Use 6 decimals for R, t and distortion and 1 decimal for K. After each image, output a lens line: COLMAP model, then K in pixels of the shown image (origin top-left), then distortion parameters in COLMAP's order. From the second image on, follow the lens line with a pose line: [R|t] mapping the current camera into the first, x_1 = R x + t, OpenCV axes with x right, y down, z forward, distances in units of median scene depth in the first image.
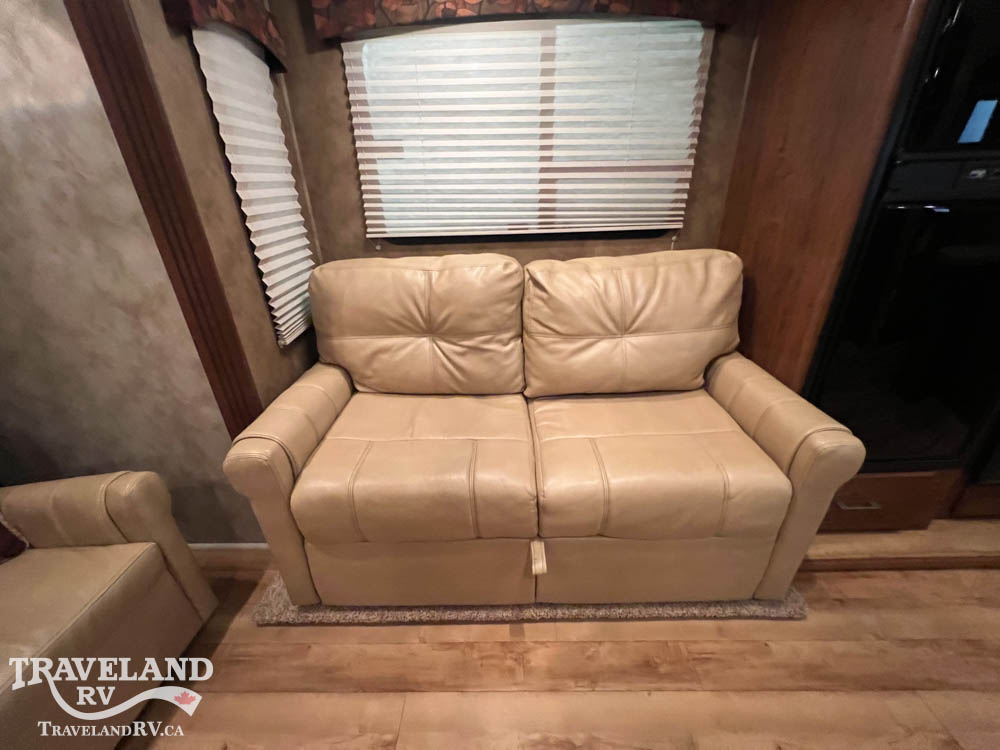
lens RADIAL K [[400.0, 0, 497.7], [0, 400.0, 372.8], [0, 0, 1]] dist [-0.001489, 0.000567]
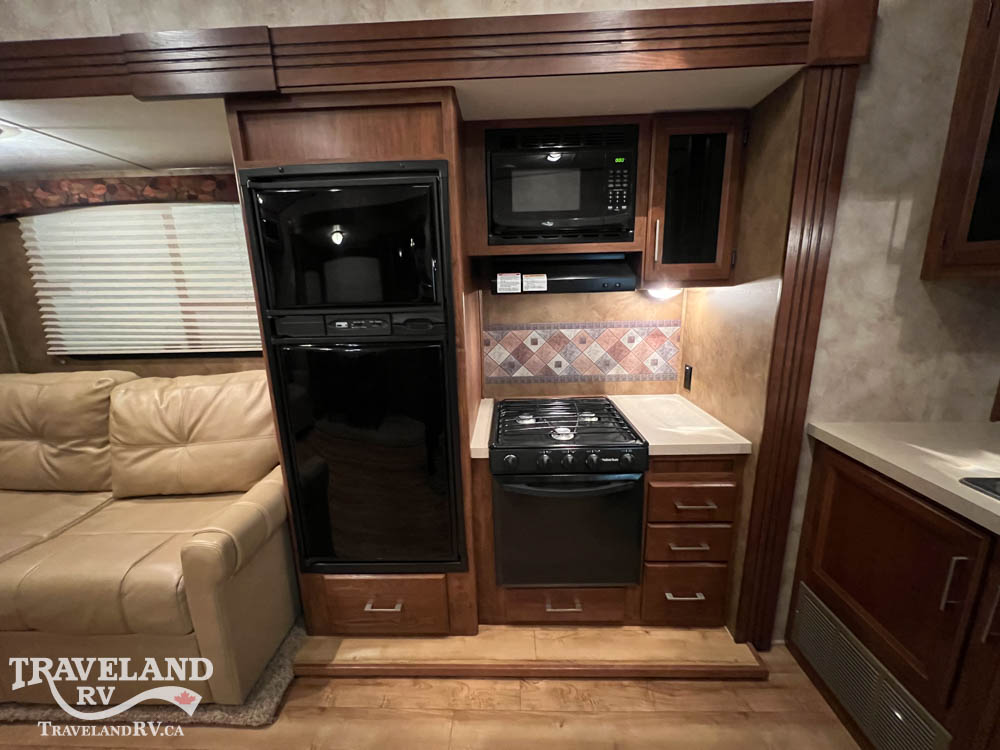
lens RADIAL K [[400.0, 0, 497.1], [0, 400.0, 373.1], [0, 0, 1]] dist [-0.001489, 0.000567]
pose [[0.999710, 0.008791, -0.022427, 1.318558], [-0.013411, 0.976512, -0.215044, -0.054046], [0.020009, 0.215282, 0.976347, -0.171115]]
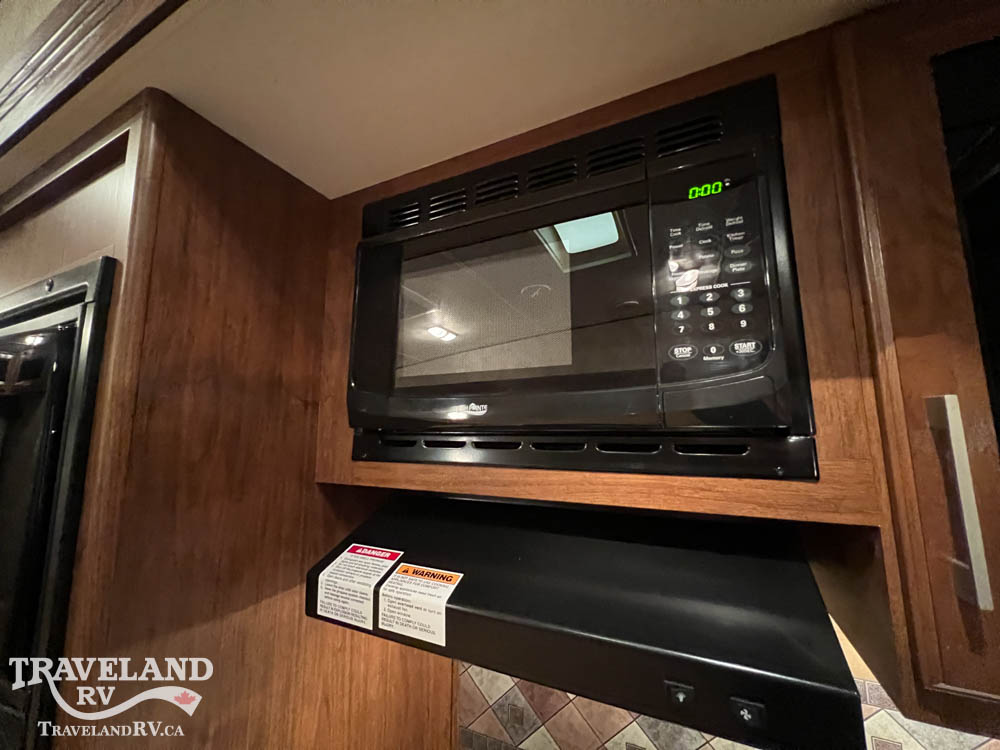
lens RADIAL K [[400.0, 0, 501.3], [0, 400.0, 375.2], [0, 0, 1]] dist [-0.001489, 0.000567]
pose [[0.902750, -0.031160, -0.429036, 1.595608], [-0.203509, 0.847760, -0.489782, -0.541057], [0.378981, 0.529463, 0.758974, 0.528784]]
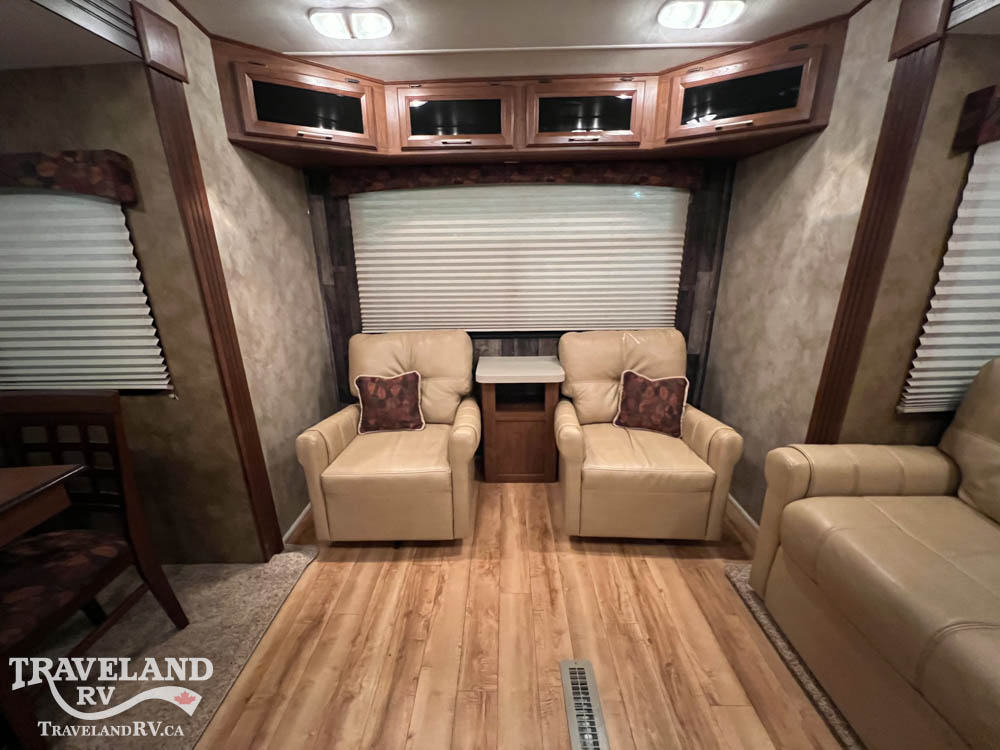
lens RADIAL K [[400.0, 0, 497.7], [0, 400.0, 373.6], [0, 0, 1]] dist [-0.001489, 0.000567]
pose [[-0.006503, 0.328848, -0.944360, 0.445400], [-0.419706, 0.856275, 0.301065, -0.027599], [0.907637, 0.398311, 0.132451, -0.138642]]
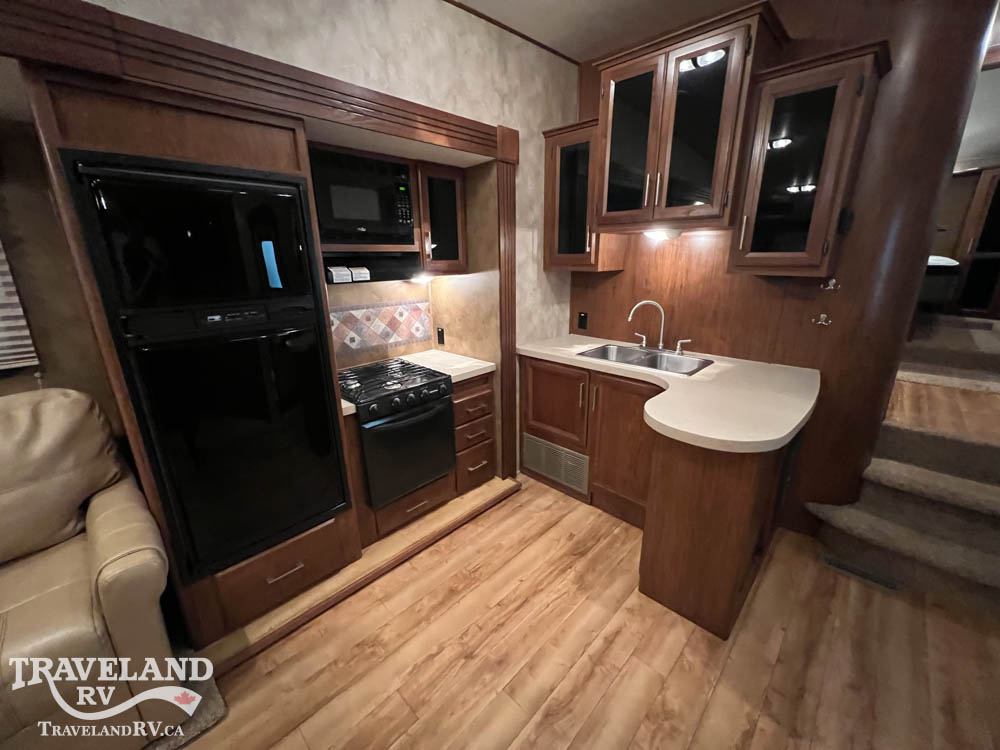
lens RADIAL K [[400.0, 0, 497.8], [0, 400.0, 373.7], [0, 0, 1]] dist [-0.001489, 0.000567]
pose [[0.691754, -0.185345, 0.697943, 0.673837], [0.305480, 0.950871, -0.050258, 0.030078], [-0.654339, 0.247974, 0.714388, -0.412250]]
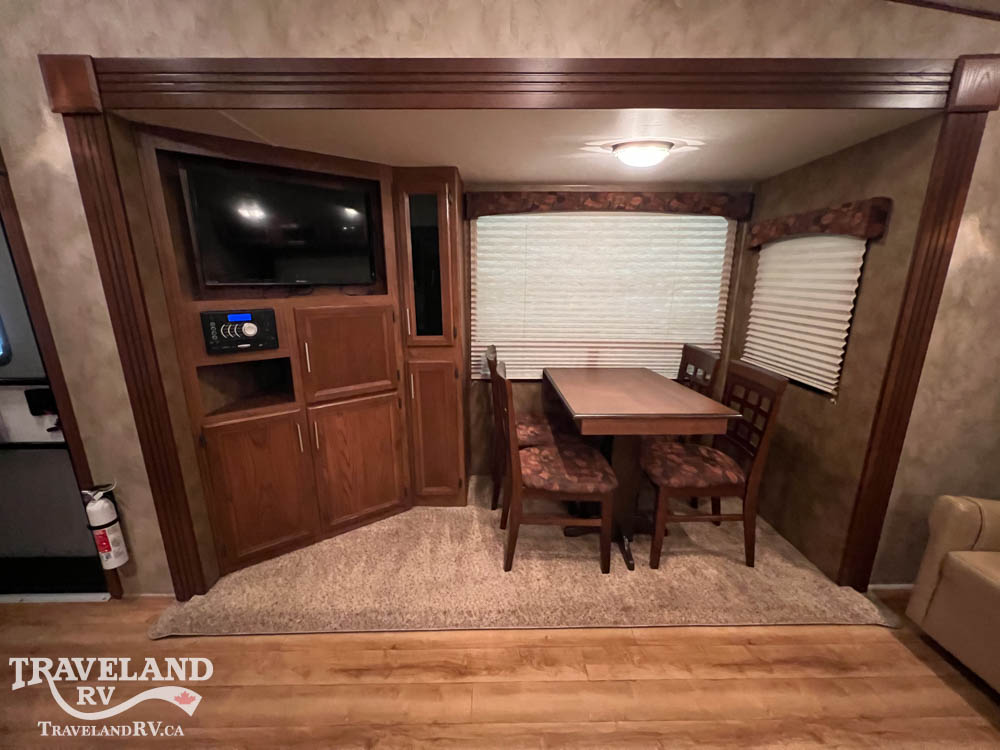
lens RADIAL K [[400.0, 0, 497.1], [0, 400.0, 372.9], [0, 0, 1]] dist [-0.001489, 0.000567]
pose [[-0.999128, 0.041008, -0.007822, 0.516651], [0.026417, 0.766104, 0.642174, -0.194638], [0.032327, 0.641407, -0.766519, 0.124211]]
